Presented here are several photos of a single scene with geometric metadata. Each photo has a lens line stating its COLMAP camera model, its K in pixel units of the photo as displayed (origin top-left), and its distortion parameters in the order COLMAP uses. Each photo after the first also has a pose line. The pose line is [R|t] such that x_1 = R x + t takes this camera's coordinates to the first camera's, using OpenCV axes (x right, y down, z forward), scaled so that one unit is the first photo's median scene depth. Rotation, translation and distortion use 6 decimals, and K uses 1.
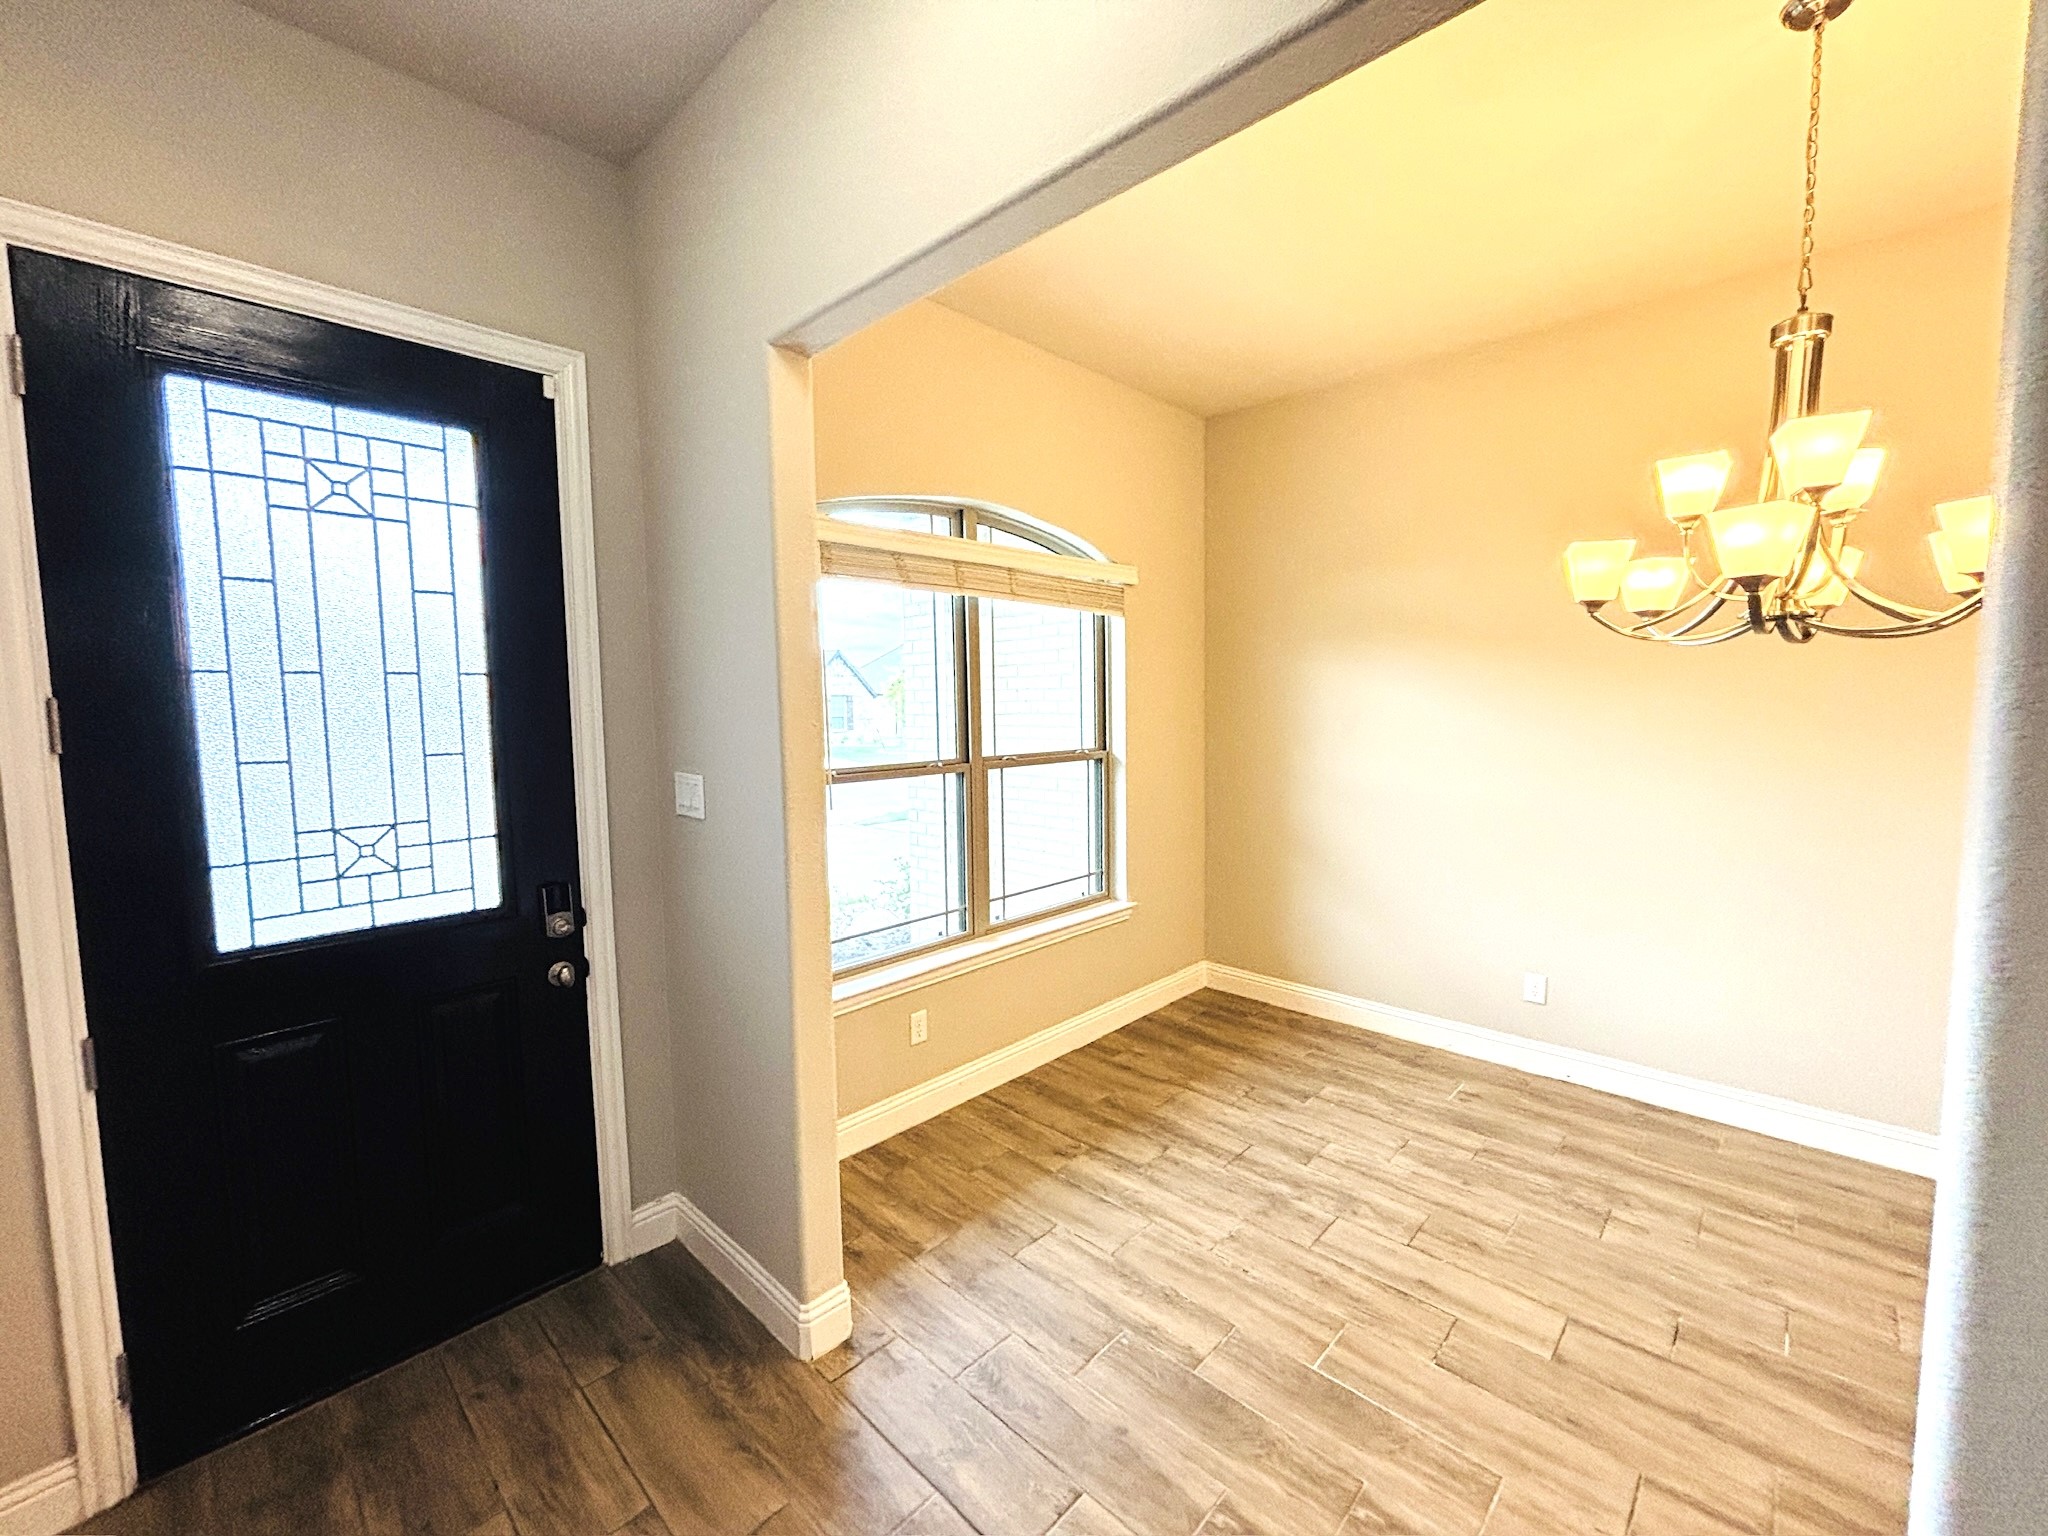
lens RADIAL K [[824.5, 0, 1019.8], [0, 824.5, 757.8], [0, 0, 1]] dist [-0.012990, -0.000373]
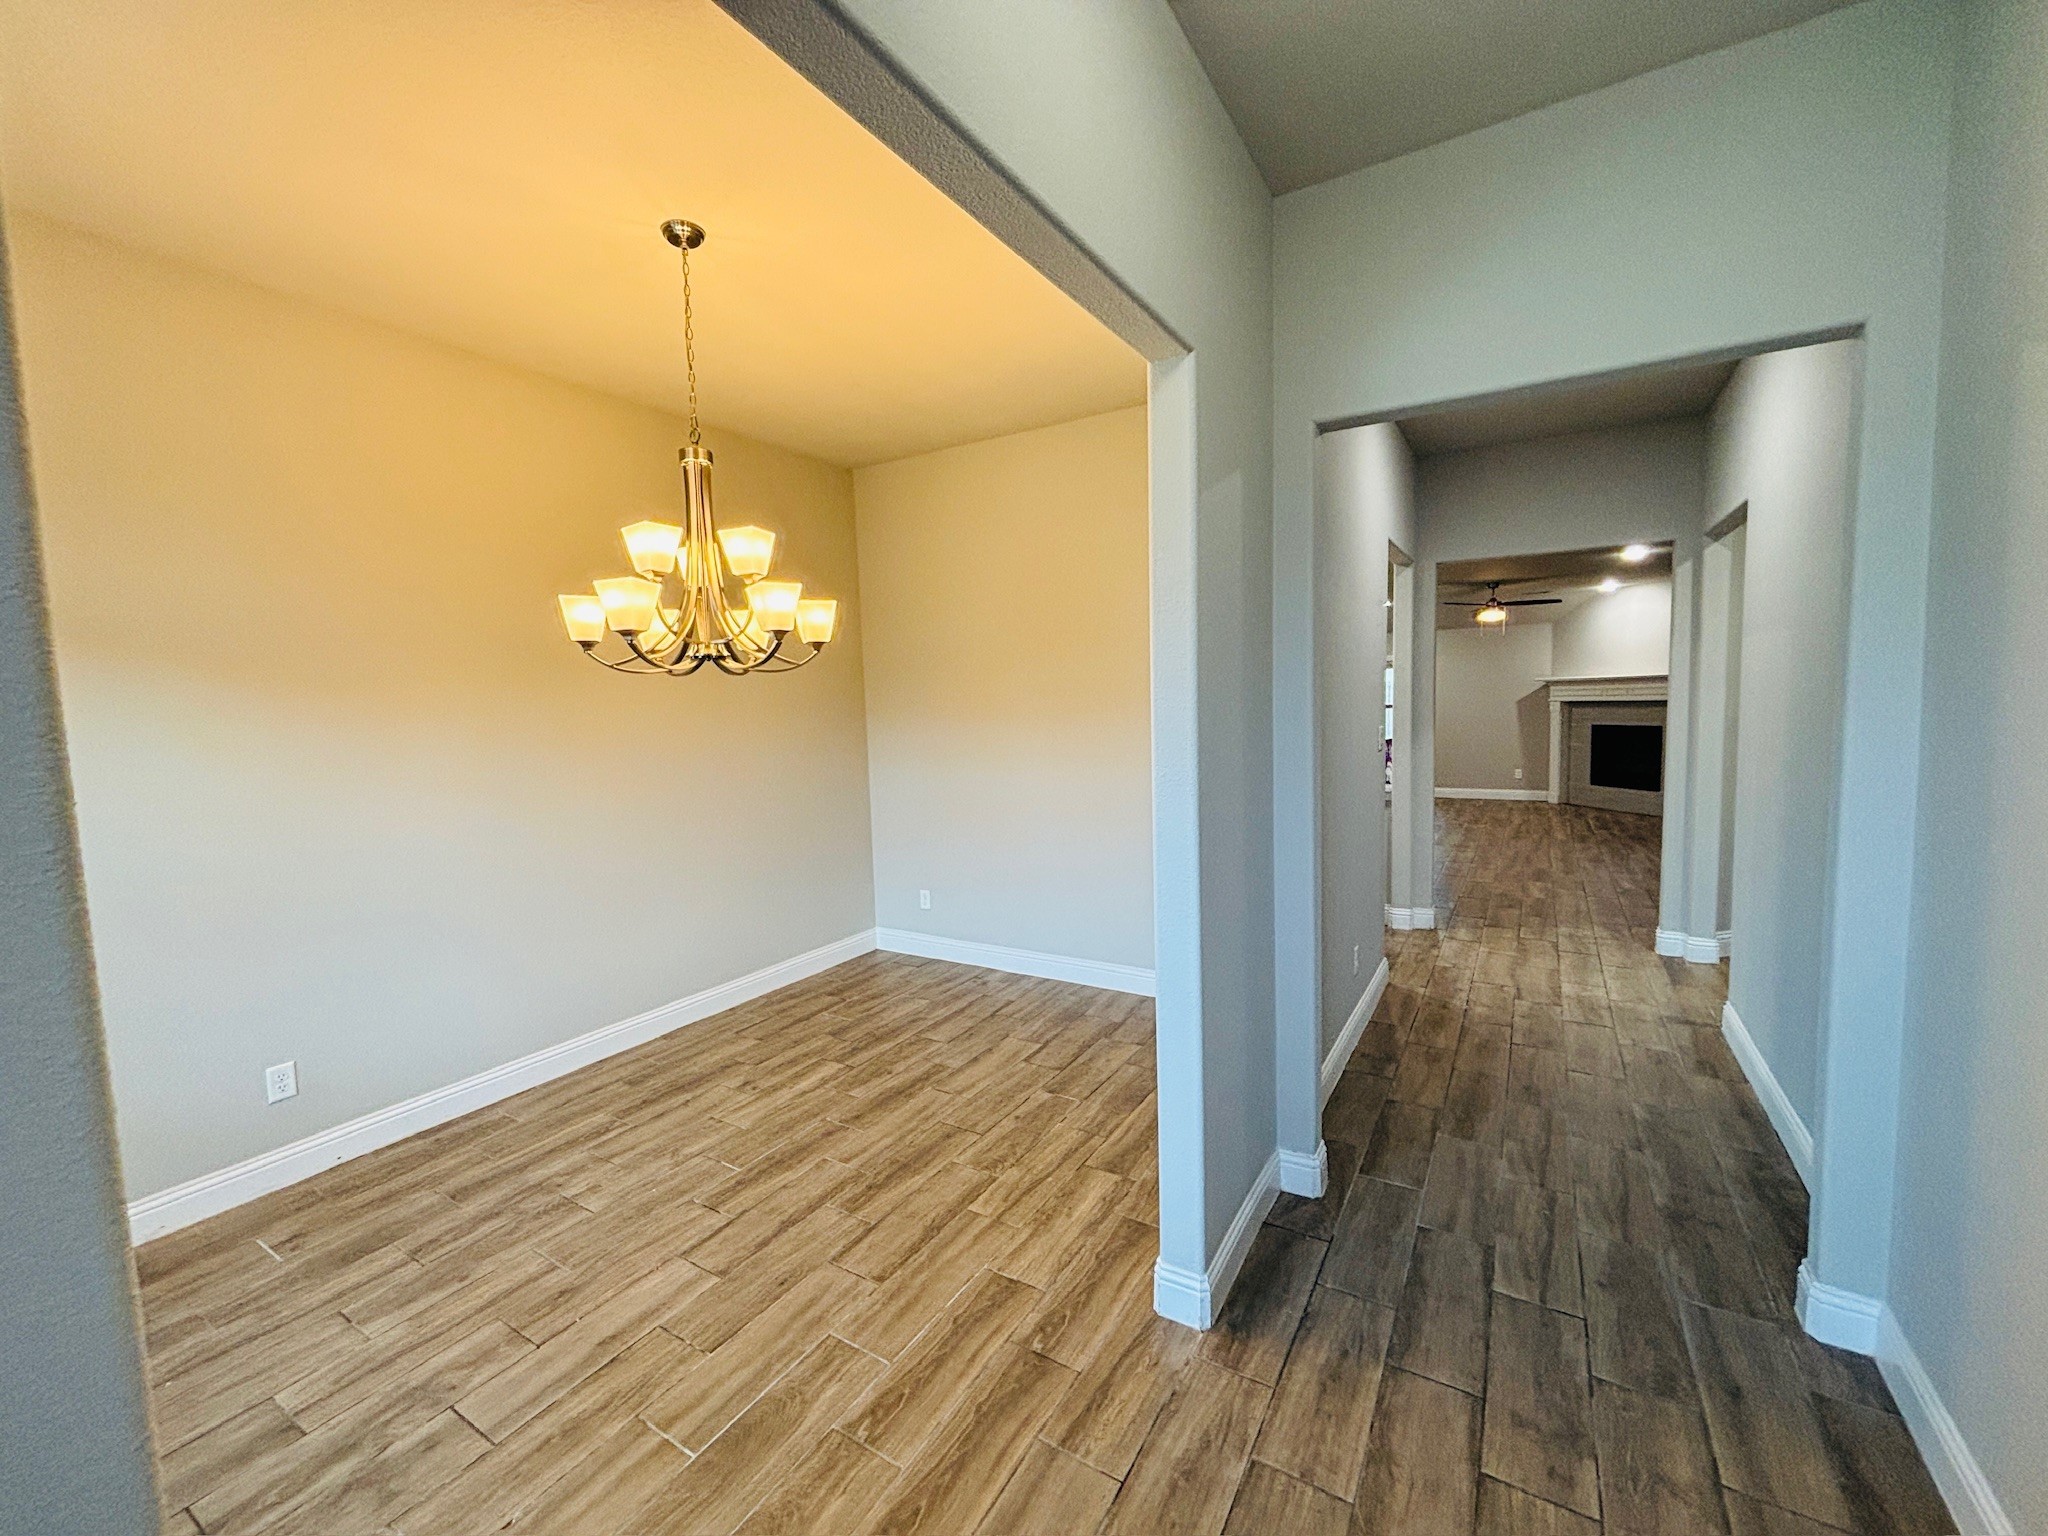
lens RADIAL K [[824.5, 0, 1019.3], [0, 824.5, 764.3], [0, 0, 1]] dist [-0.012990, -0.000373]
pose [[-0.221559, -0.059498, 0.973330, -0.456340], [0.101076, 0.991359, 0.083608, -0.040072], [-0.969895, 0.116904, -0.213631, 0.629091]]
